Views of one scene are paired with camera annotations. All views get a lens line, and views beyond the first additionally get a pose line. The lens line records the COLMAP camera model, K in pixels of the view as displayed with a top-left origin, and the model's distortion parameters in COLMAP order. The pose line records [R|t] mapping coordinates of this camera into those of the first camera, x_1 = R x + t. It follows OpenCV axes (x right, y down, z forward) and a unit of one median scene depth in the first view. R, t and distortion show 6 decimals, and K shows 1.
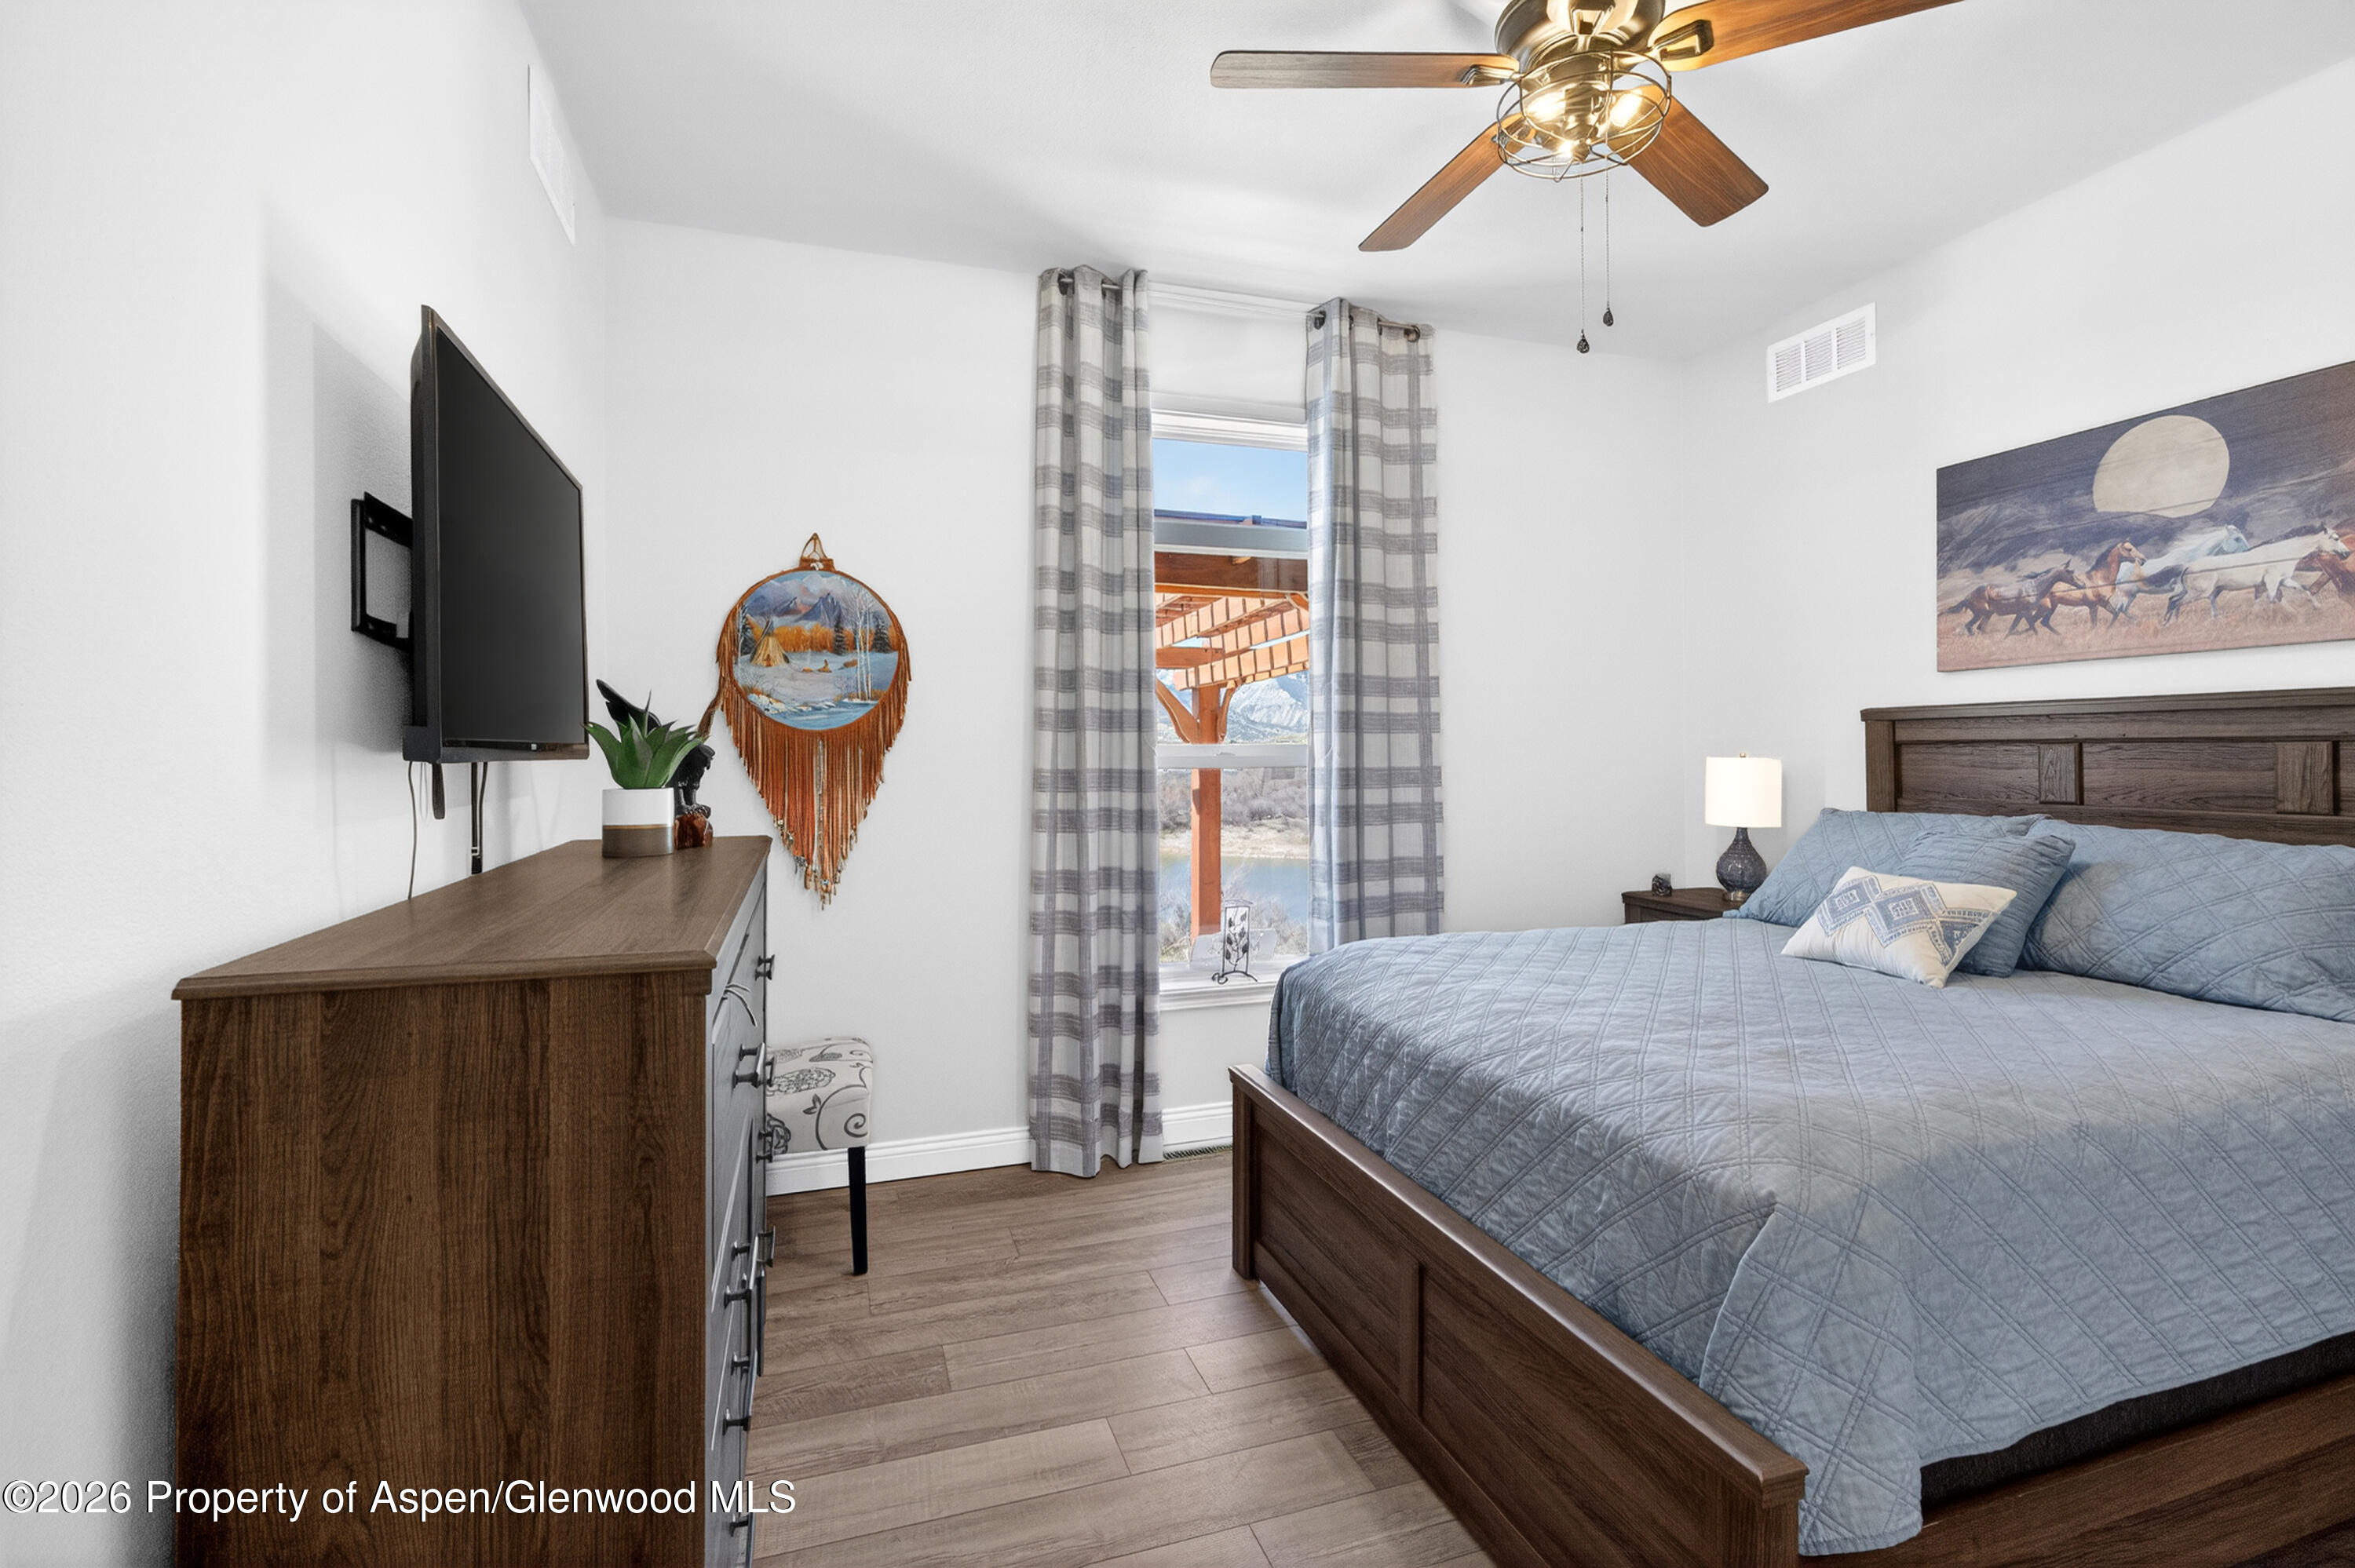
lens RADIAL K [[1092.4, 0, 1185.7], [0, 1092.4, 747.2], [0, 0, 1]] dist [-0.000369, -0.000384]
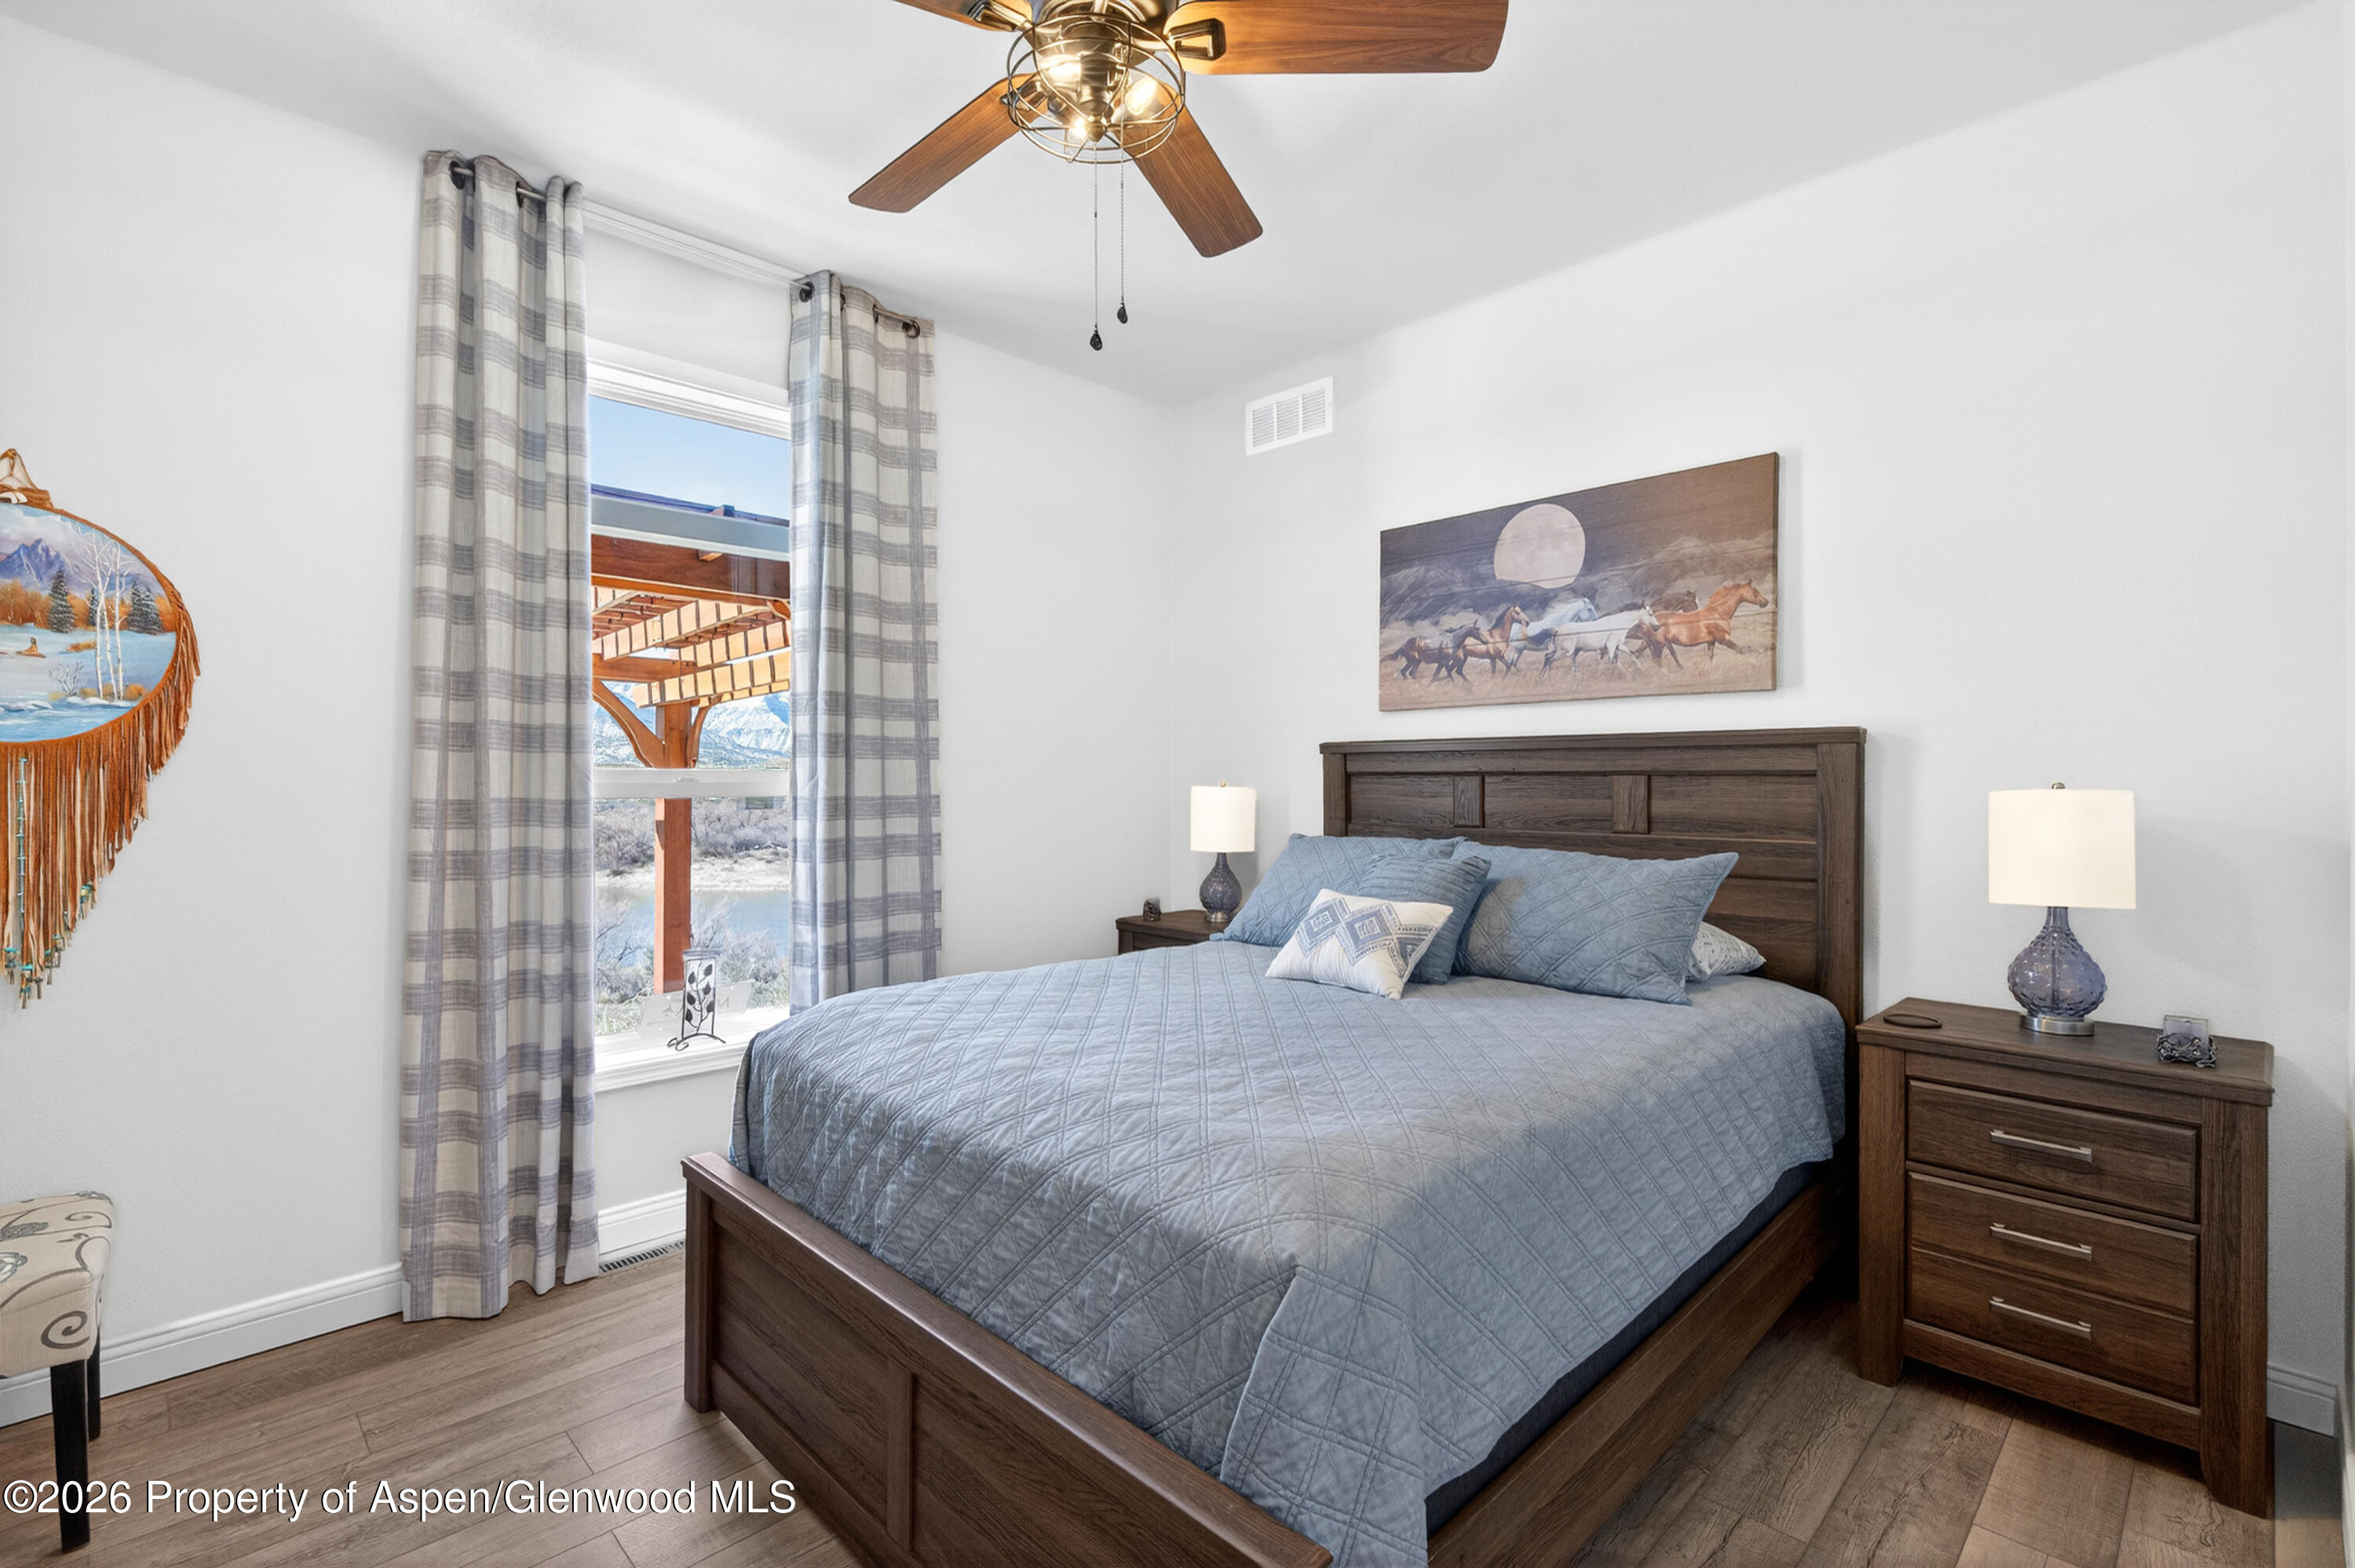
lens RADIAL K [[1057.3, 0, 1177.5], [0, 1057.3, 784.0], [0, 0, 1]] dist [0.000170, -0.000161]
pose [[0.899742, 0.004087, 0.436403, 0.025142], [-0.007740, 0.999948, 0.006594, 0.000630], [-0.436353, -0.009310, 0.899727, 0.111071]]
